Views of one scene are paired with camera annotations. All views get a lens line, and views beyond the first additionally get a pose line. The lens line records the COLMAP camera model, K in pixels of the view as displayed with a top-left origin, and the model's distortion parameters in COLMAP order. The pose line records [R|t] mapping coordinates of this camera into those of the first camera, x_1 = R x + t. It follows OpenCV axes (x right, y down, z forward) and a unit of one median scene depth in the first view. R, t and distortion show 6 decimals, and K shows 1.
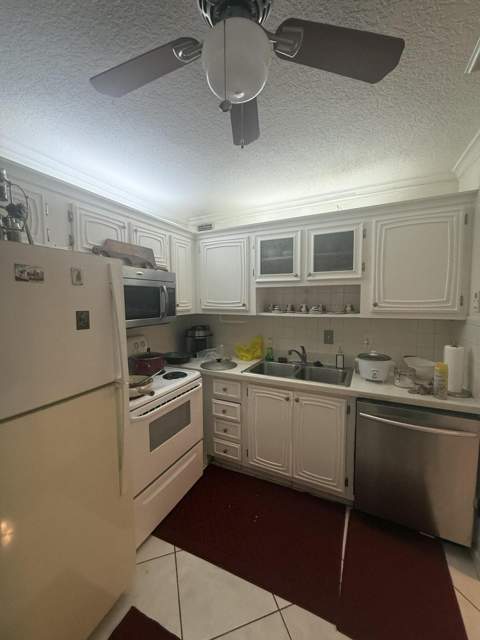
lens RADIAL K [[257.4, 0, 240.3], [0, 257.4, 317.7], [0, 0, 1]] dist [0.000976, -0.000273]
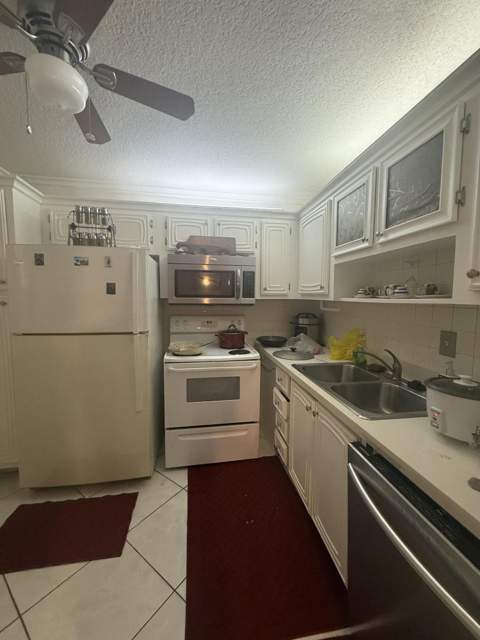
lens RADIAL K [[257.4, 0, 241.3], [0, 257.4, 318.2], [0, 0, 1]] dist [0.000976, -0.000273]
pose [[0.576283, 0.077827, -0.813536, 0.619472], [-0.071319, 0.996447, 0.044805, 0.033012], [0.814132, 0.032200, 0.579786, 0.376642]]
